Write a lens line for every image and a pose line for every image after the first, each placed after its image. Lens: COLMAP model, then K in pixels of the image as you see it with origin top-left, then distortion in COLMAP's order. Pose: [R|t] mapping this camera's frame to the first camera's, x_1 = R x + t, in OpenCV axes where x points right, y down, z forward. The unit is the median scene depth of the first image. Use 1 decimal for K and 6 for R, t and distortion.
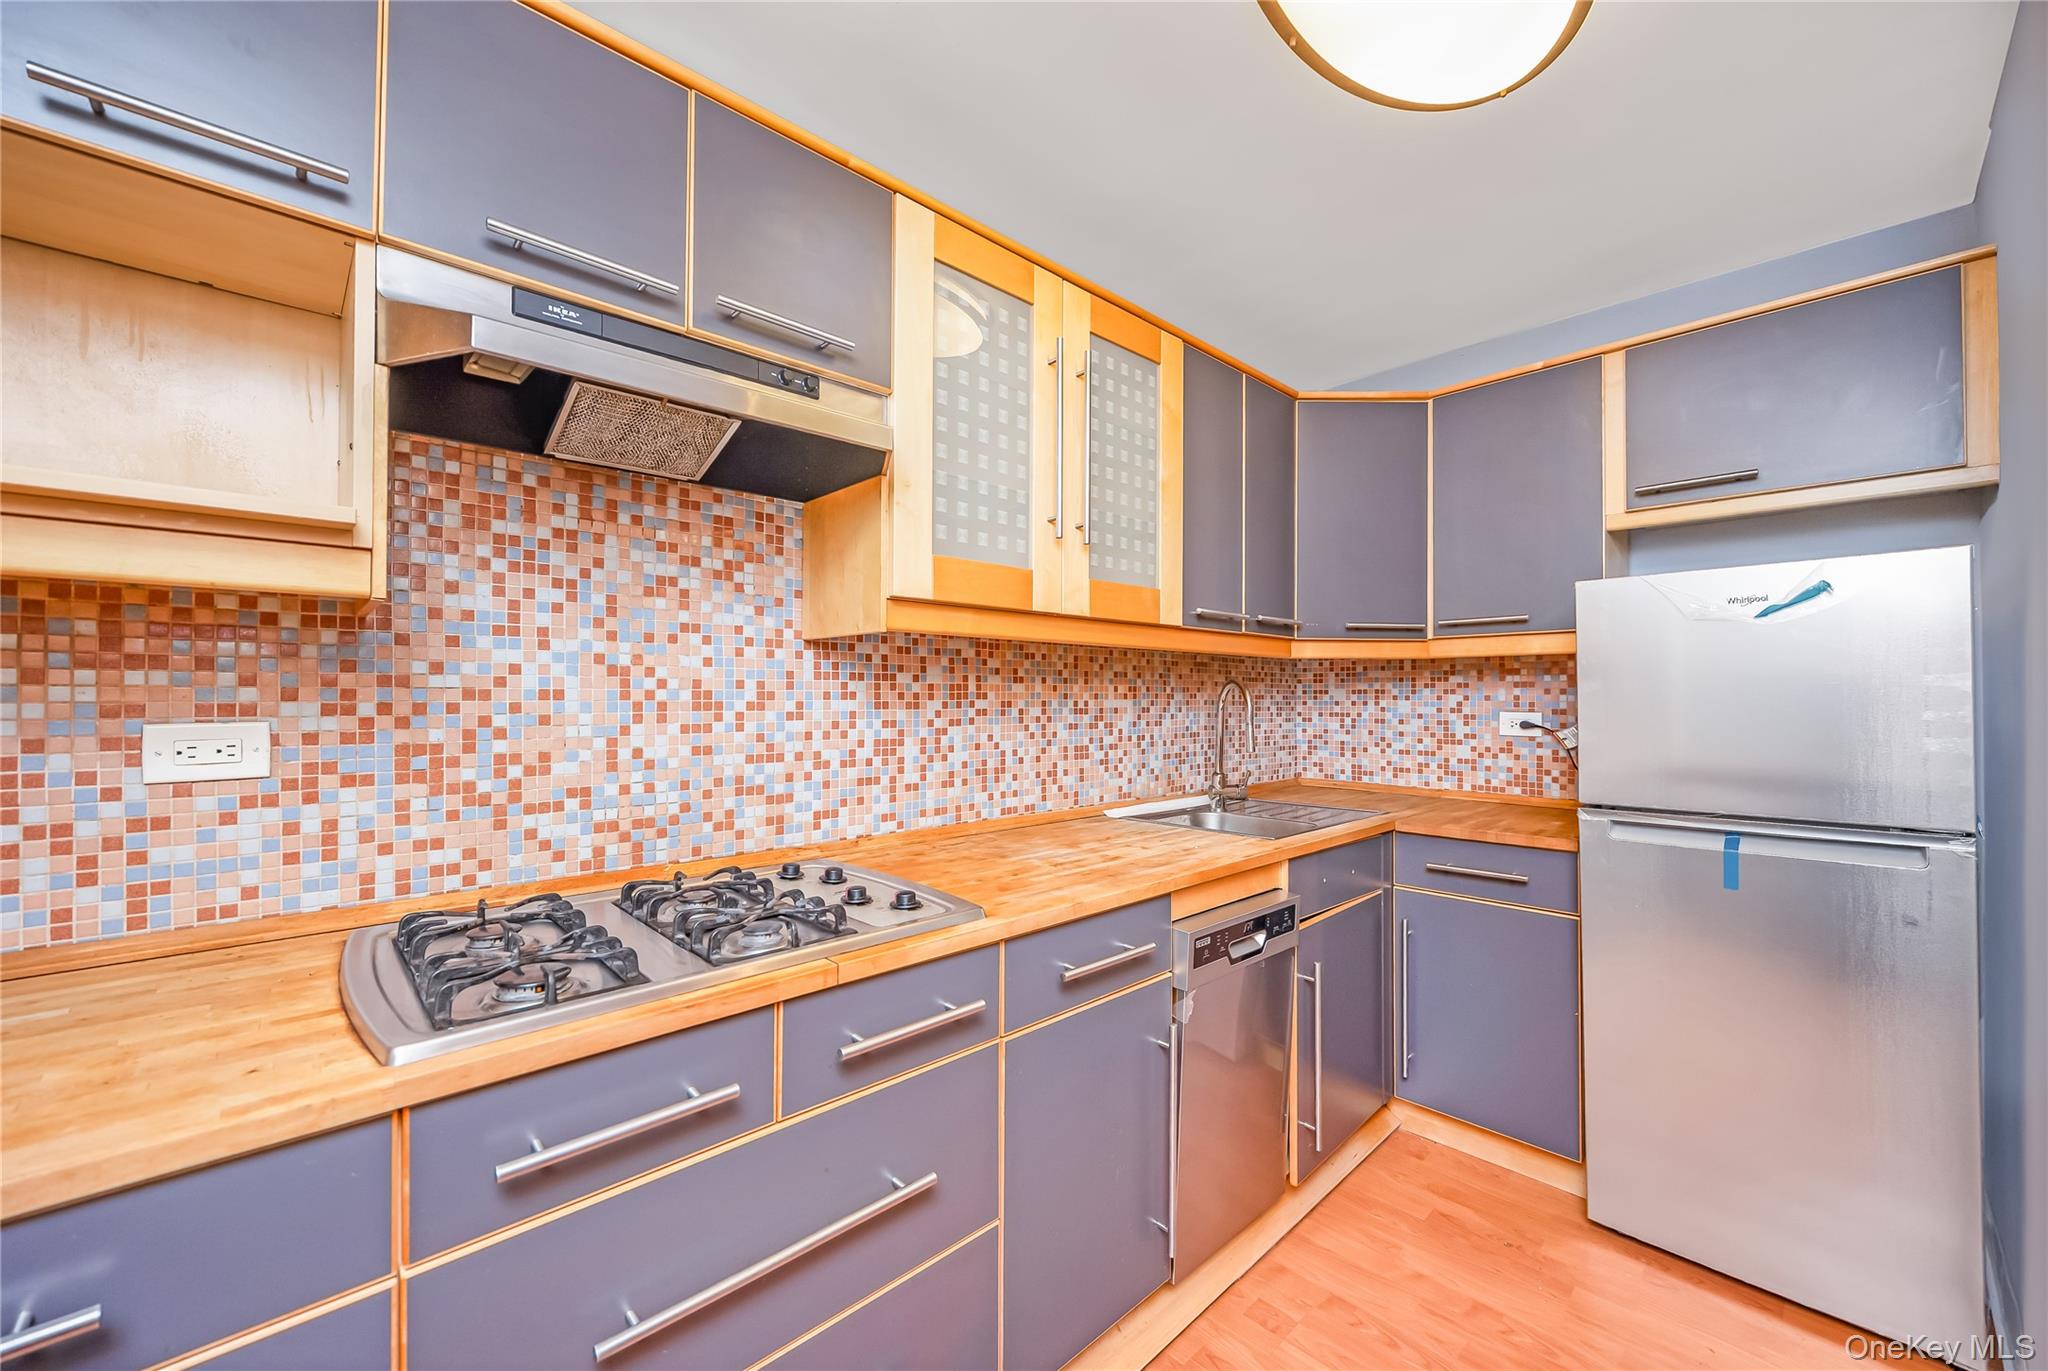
lens RADIAL K [[790.0, 0, 1021.4], [0, 790.0, 686.8], [0, 0, 1]] dist [-0.006906, 0.000616]
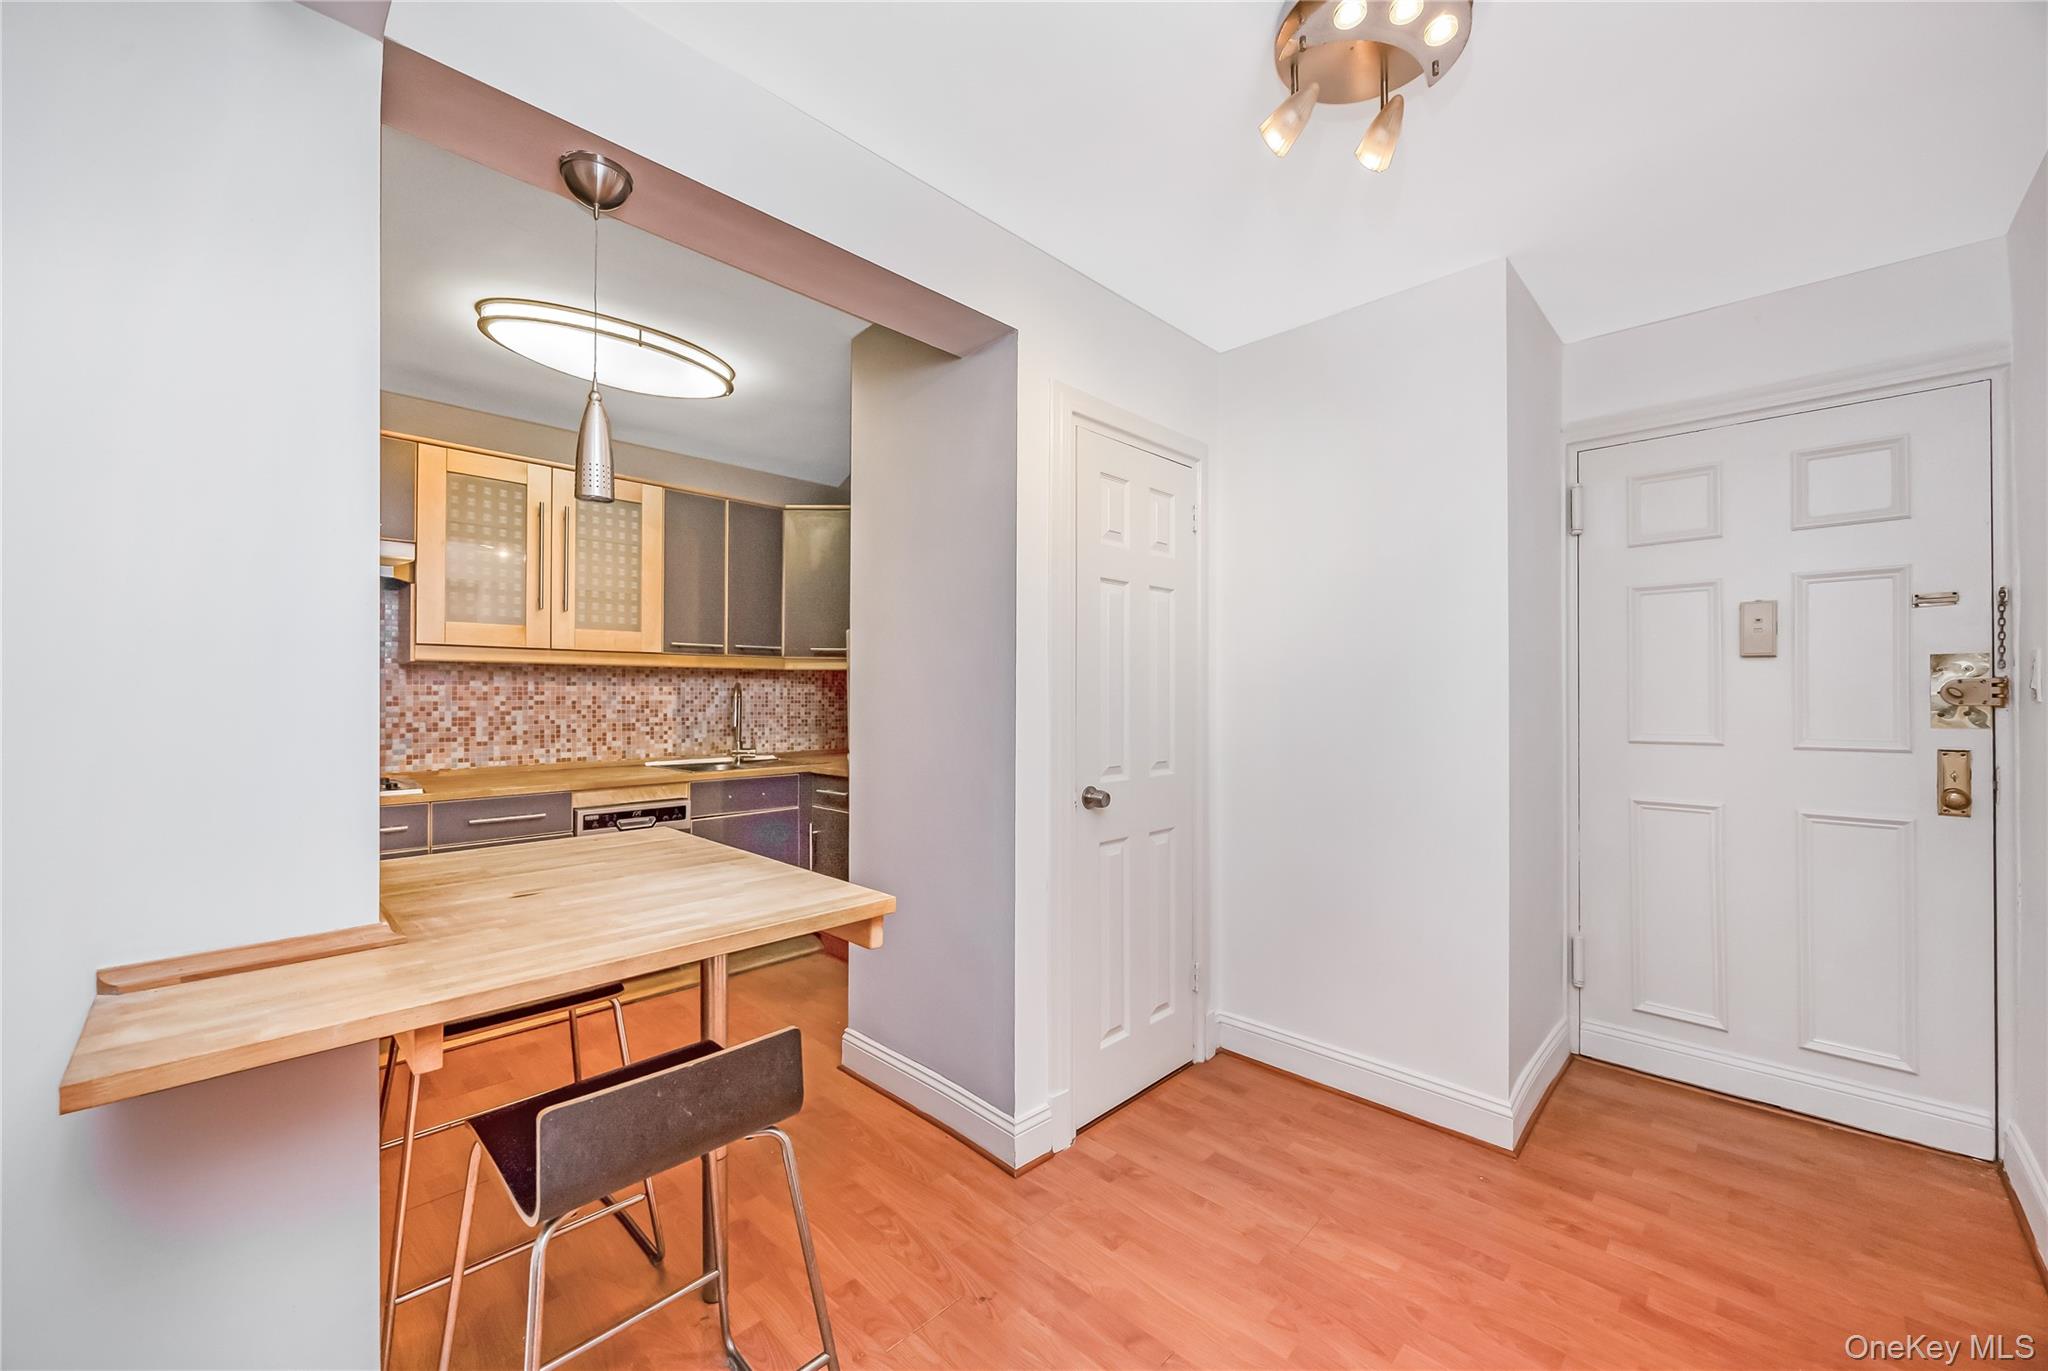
lens RADIAL K [[790.0, 0, 1024.1], [0, 790.0, 684.3], [0, 0, 1]] dist [-0.006906, 0.000616]
pose [[0.998965, -0.003690, 0.045326, 1.025278], [0.003797, 0.999990, -0.002279, -0.000109], [-0.045317, 0.002449, 0.998970, -0.857176]]
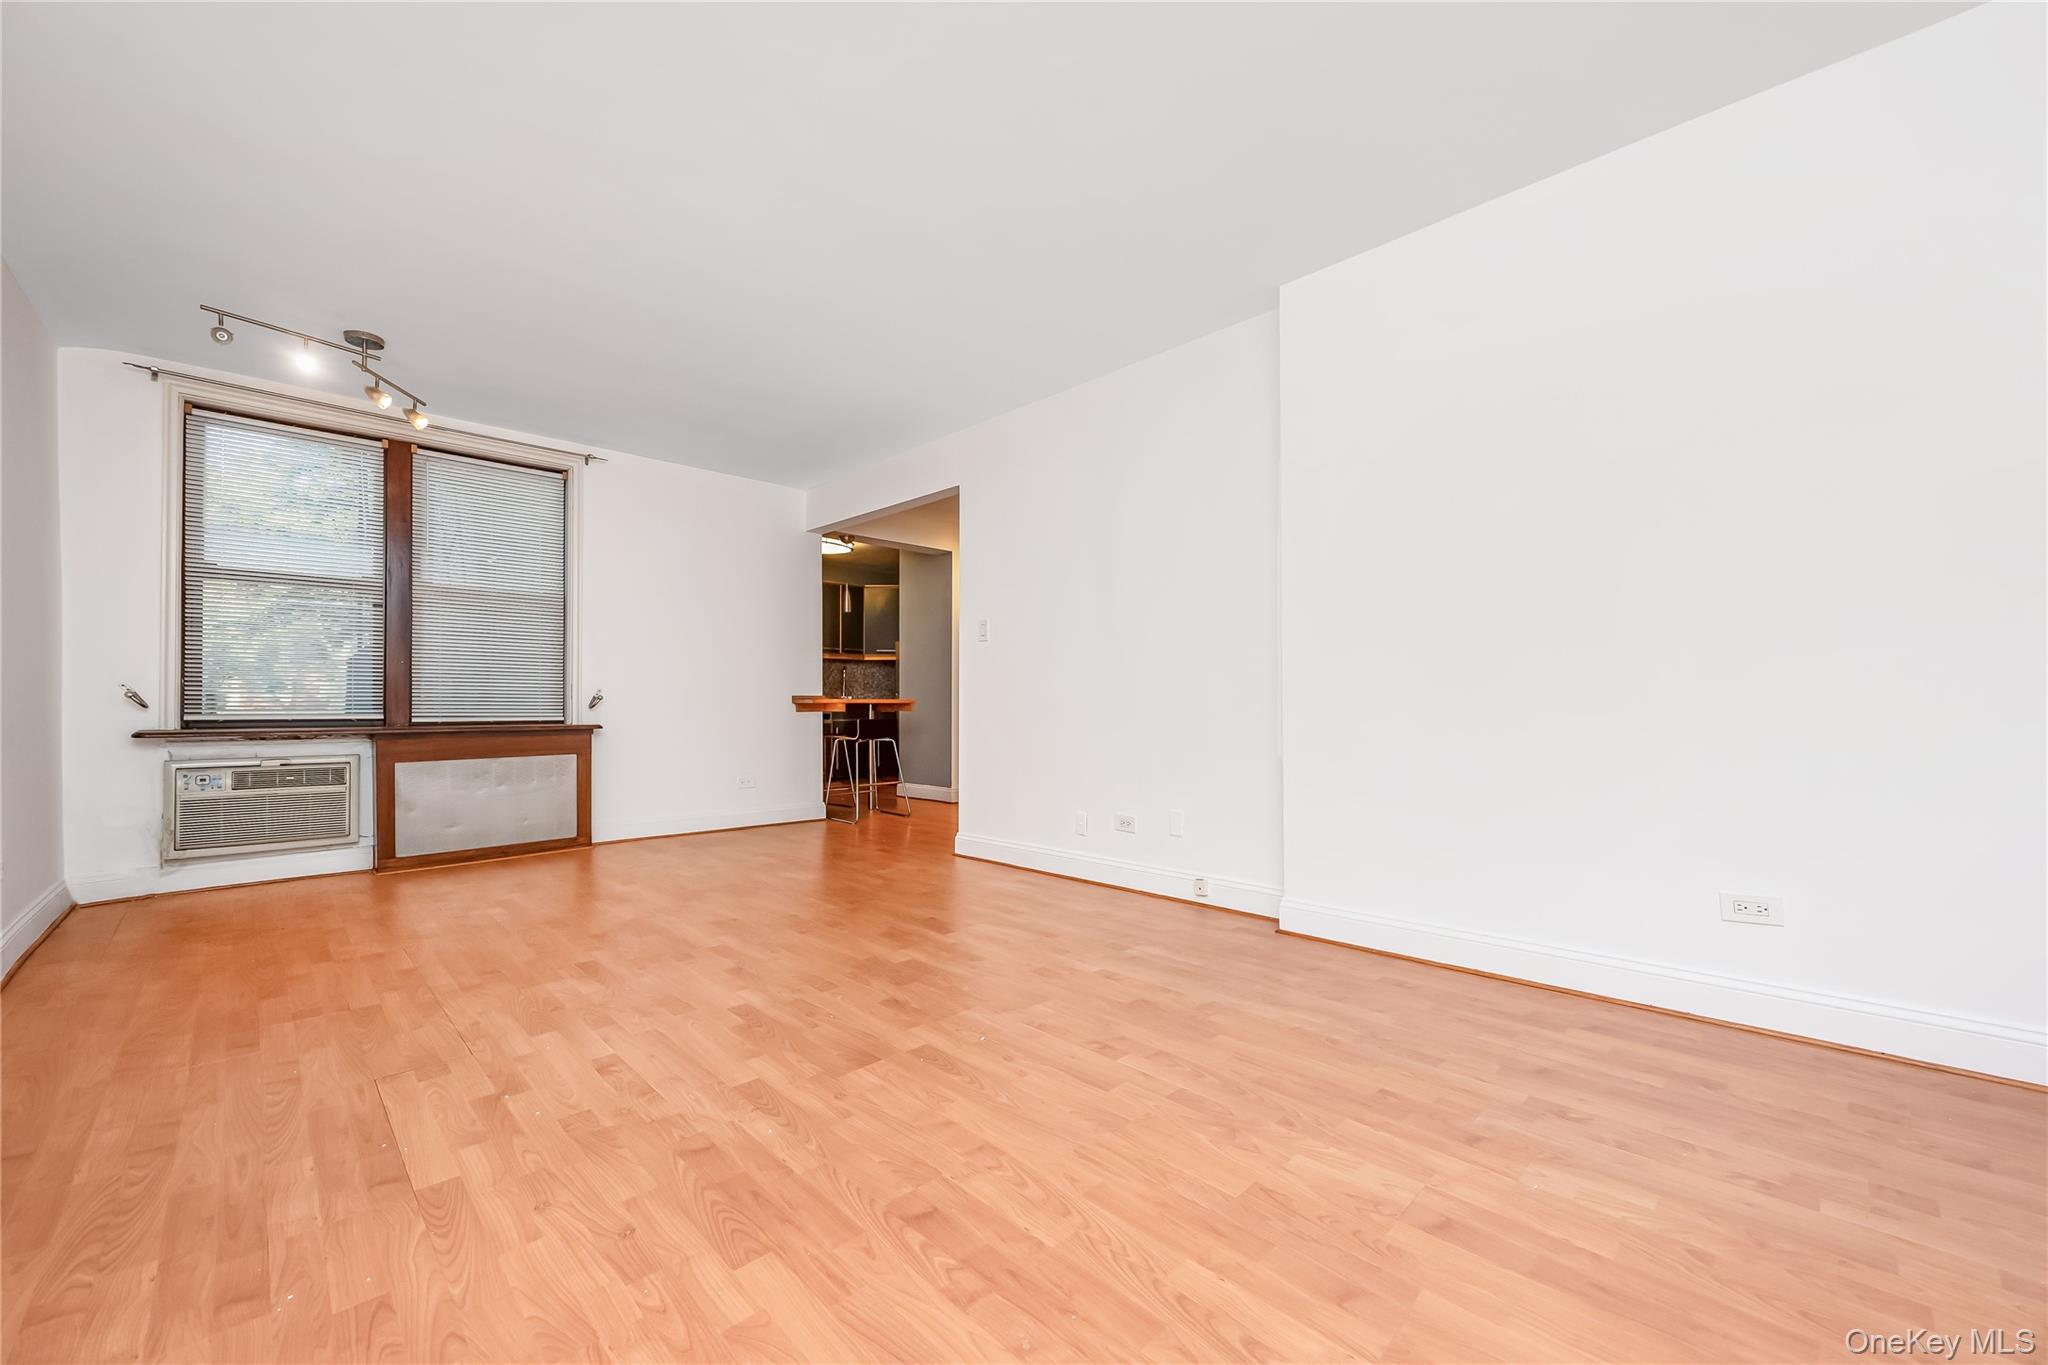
lens RADIAL K [[790.0, 0, 1030.8], [0, 790.0, 708.8], [0, 0, 1]] dist [-0.006906, 0.000616]
pose [[0.999548, -0.009504, 0.028506, 1.321487], [0.009073, 0.999843, 0.015215, 0.184934], [-0.028646, -0.014950, 0.999478, -3.426091]]
